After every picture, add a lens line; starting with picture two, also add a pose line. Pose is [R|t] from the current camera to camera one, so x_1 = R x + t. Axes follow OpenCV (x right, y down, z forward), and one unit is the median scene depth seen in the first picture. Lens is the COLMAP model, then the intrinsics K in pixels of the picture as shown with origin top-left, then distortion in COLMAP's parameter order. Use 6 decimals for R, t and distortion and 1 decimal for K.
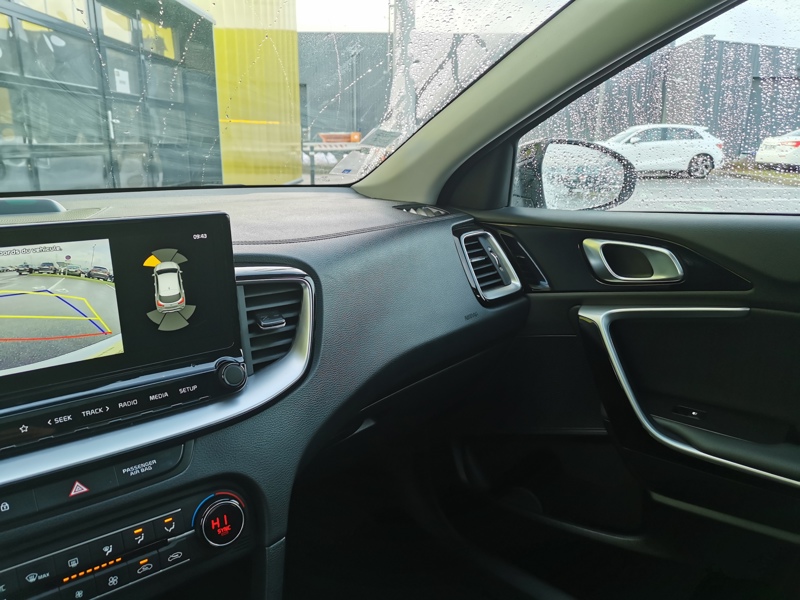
lens RADIAL K [[609.4, 0, 411.4], [0, 609.4, 301.1], [0, 0, 1]] dist [0.001880, -0.007483]
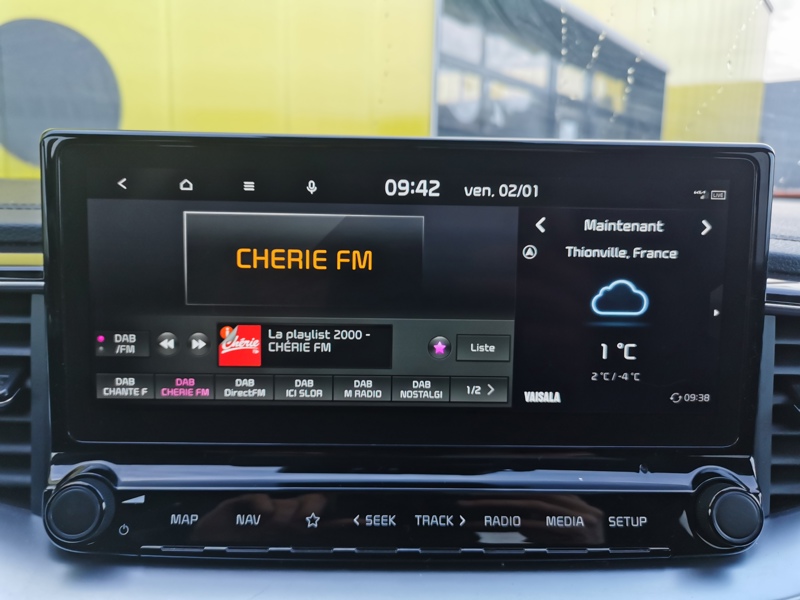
lens RADIAL K [[635.1, 0, 400.0], [0, 635.1, 300.0], [0, 0, 1]] dist [0.003553, -0.004871]
pose [[0.781702, 0.101546, -0.615330, -0.205008], [-0.162422, 0.985755, -0.043660, 0.028125], [0.602131, 0.134072, 0.787060, 0.460221]]
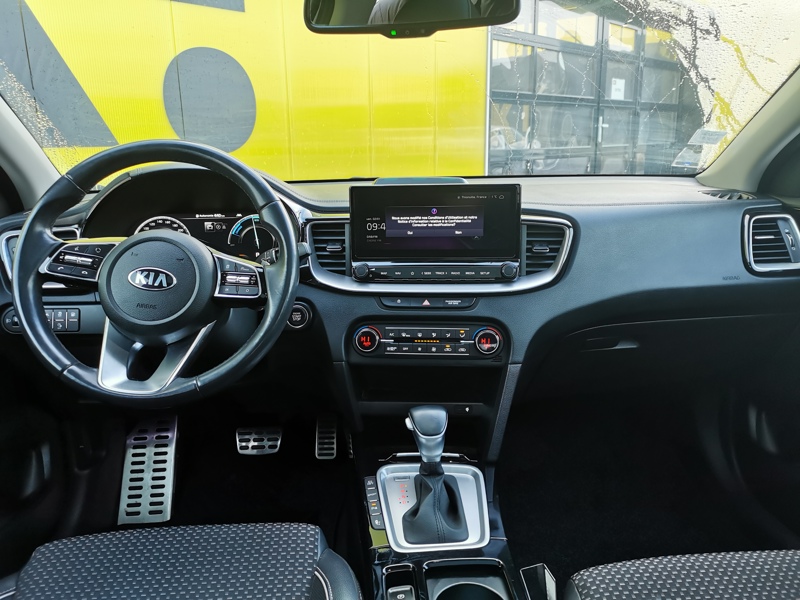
lens RADIAL K [[609.4, 0, 411.4], [0, 609.4, 301.1], [0, 0, 1]] dist [0.001880, -0.007483]
pose [[0.724640, 0.142198, -0.674297, 0.717763], [-0.143220, 0.988190, 0.054481, 0.145596], [0.674081, 0.057094, 0.736448, -0.534342]]
